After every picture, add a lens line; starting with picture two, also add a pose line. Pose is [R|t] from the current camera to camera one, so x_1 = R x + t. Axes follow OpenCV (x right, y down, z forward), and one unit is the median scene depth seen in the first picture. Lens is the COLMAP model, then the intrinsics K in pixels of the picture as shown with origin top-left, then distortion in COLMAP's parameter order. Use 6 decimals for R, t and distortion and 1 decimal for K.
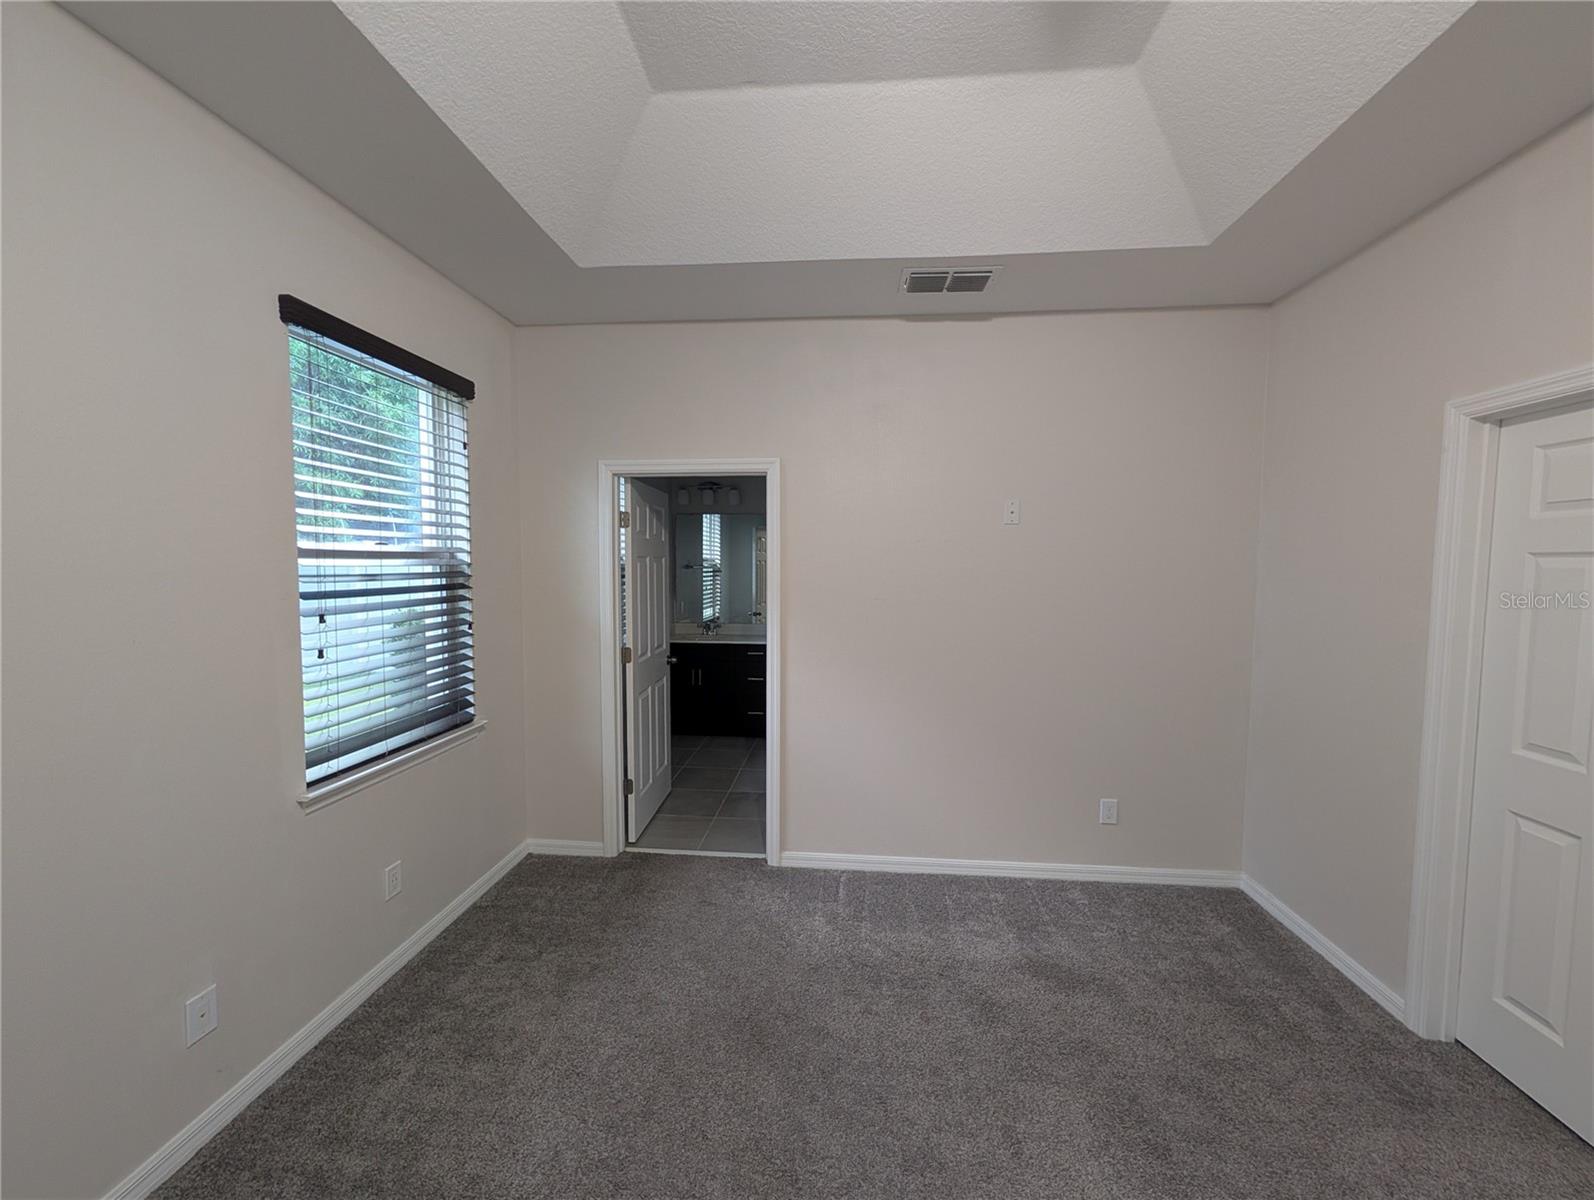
lens RADIAL K [[614.7, 0, 799.8], [0, 614.7, 600.5], [0, 0, 1]] dist [0.000135, 0.000445]
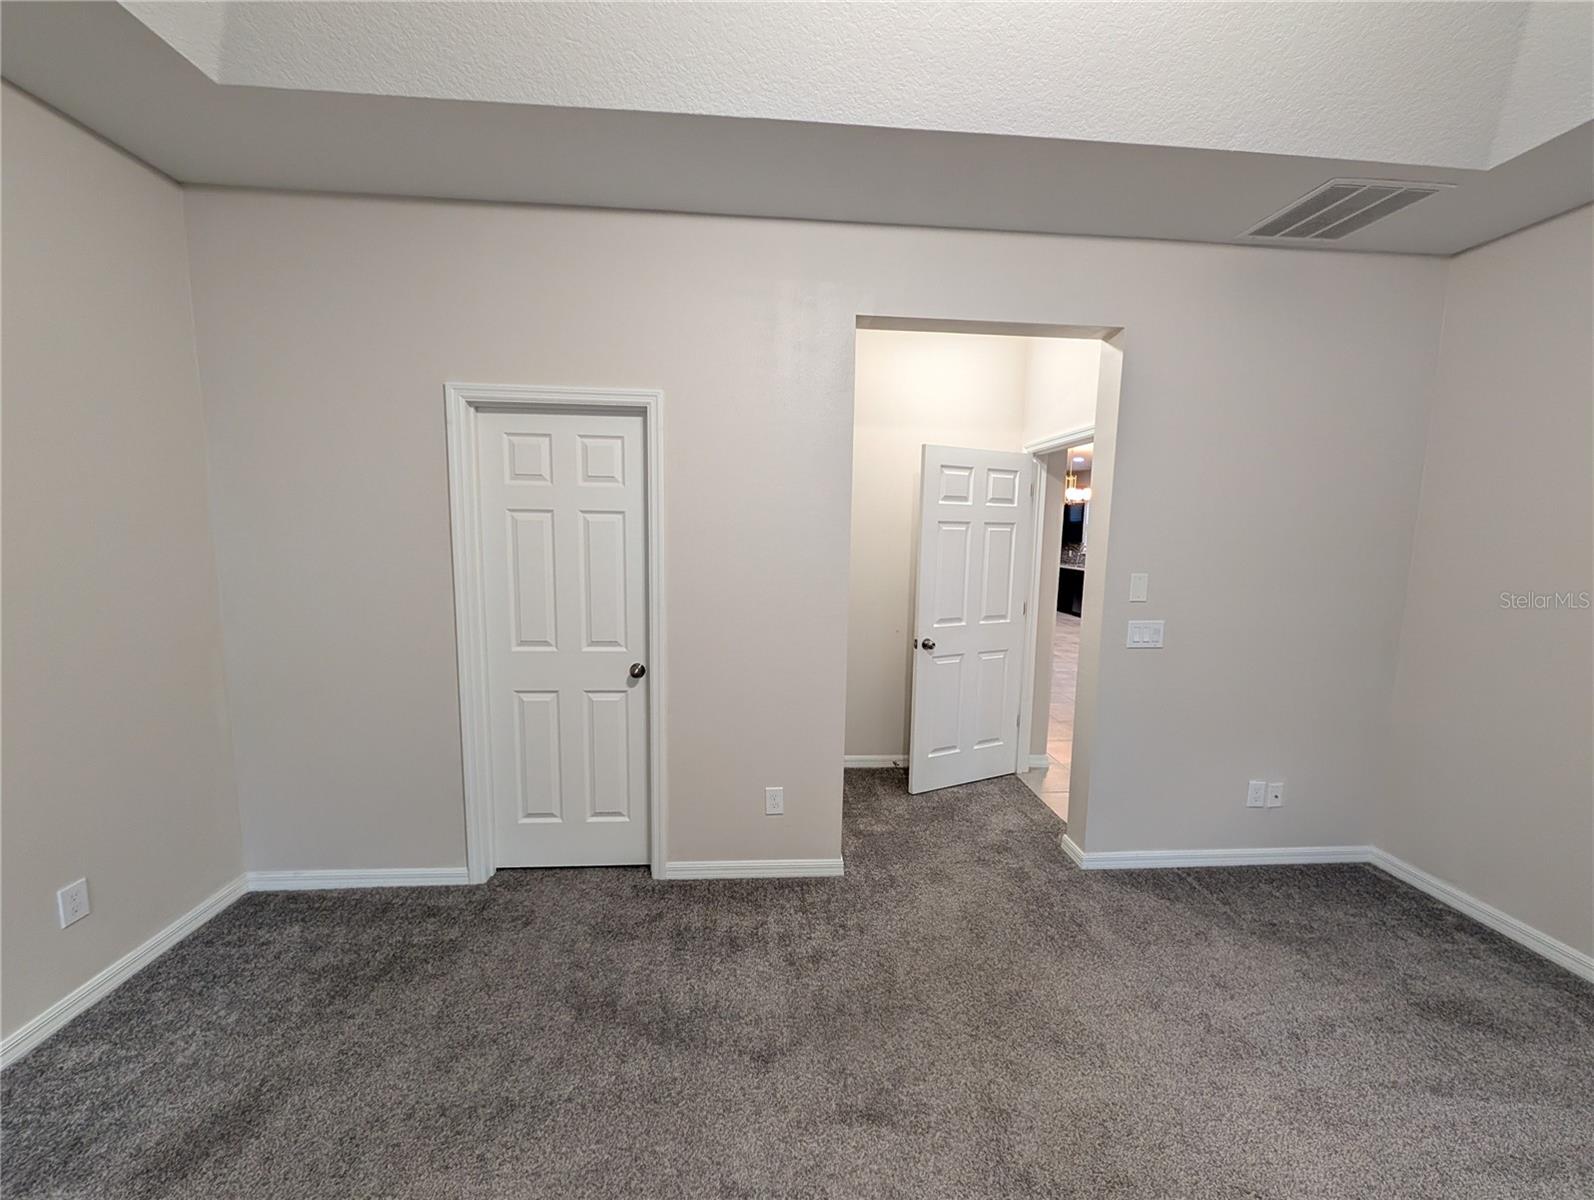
lens RADIAL K [[614.7, 0, 797.6], [0, 614.7, 599.2], [0, 0, 1]] dist [0.000135, 0.000445]
pose [[-0.160098, -0.121794, 0.979559, -0.288477], [0.042762, 0.990572, 0.130152, -0.023835], [-0.986174, 0.062724, -0.153380, 0.501521]]
